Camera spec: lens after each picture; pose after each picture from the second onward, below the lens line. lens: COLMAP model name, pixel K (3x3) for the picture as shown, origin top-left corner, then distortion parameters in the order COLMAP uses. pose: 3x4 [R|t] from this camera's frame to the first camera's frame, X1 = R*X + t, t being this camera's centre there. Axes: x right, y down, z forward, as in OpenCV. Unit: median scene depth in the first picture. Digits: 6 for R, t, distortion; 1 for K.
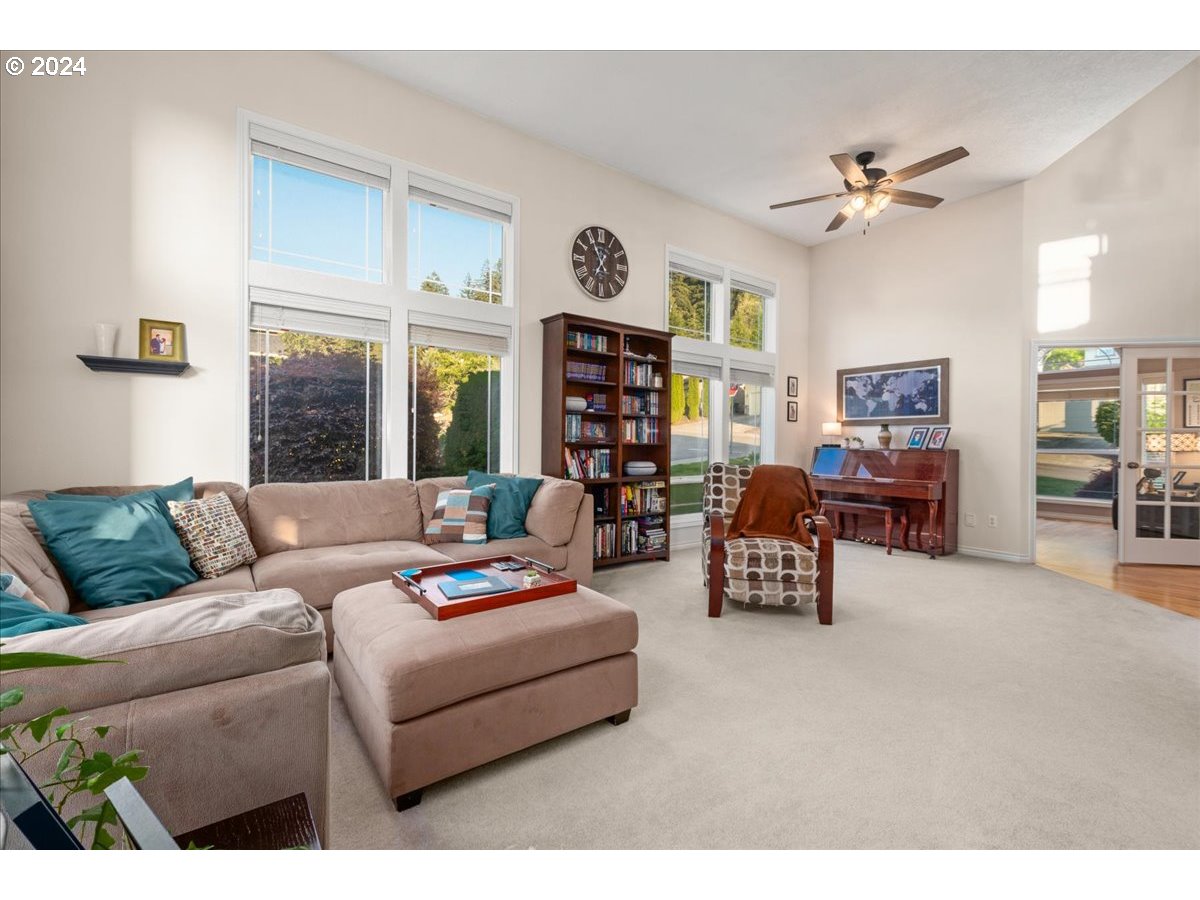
lens RADIAL K [[525.6, 0, 582.8], [0, 525.6, 440.6], [0, 0, 1]] dist [0.007515, -0.002976]
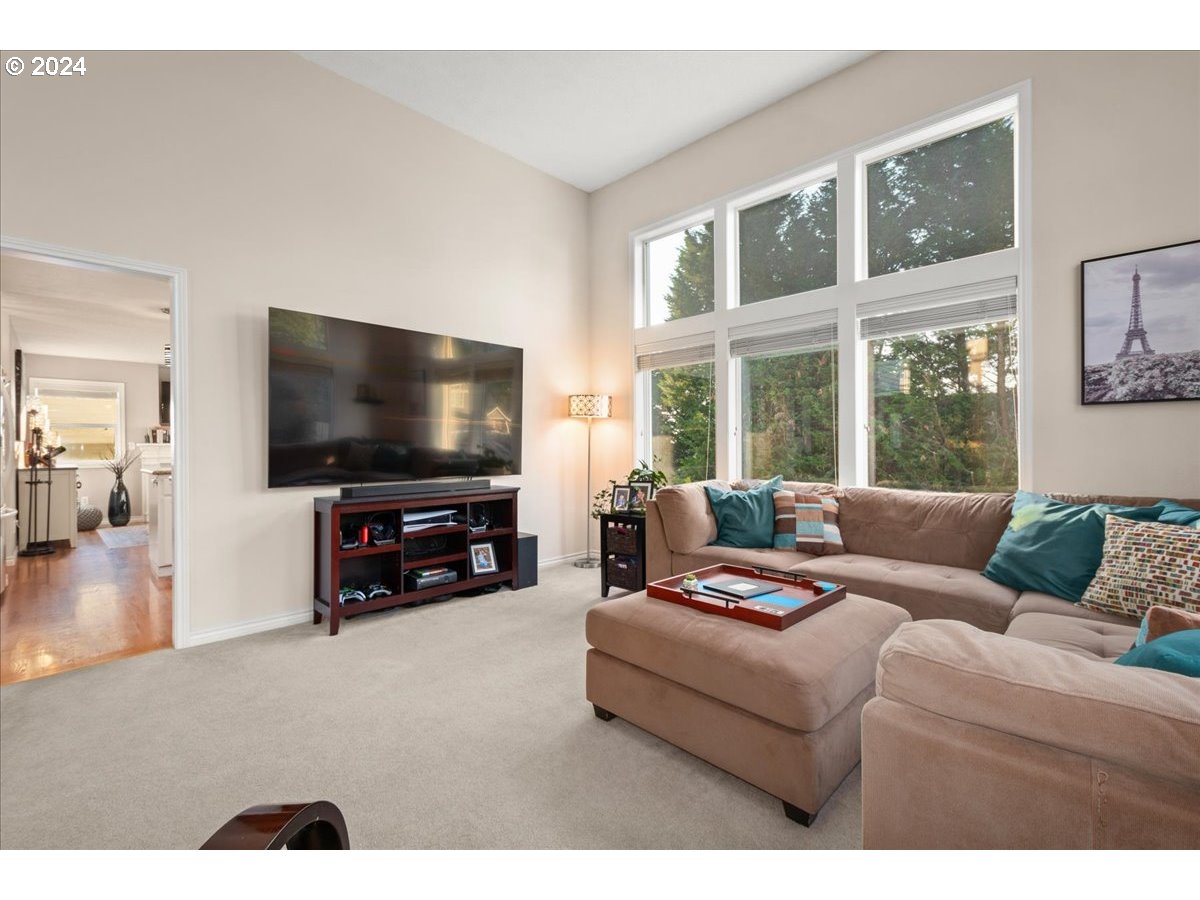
lens RADIAL K [[525.6, 0, 600.9], [0, 525.6, 442.9], [0, 0, 1]] dist [0.007515, -0.002976]
pose [[-0.982810, -0.001056, -0.184617, 0.137388], [0.000069, 0.999981, -0.006088, -0.000772], [0.184620, -0.005996, -0.982792, 1.023707]]
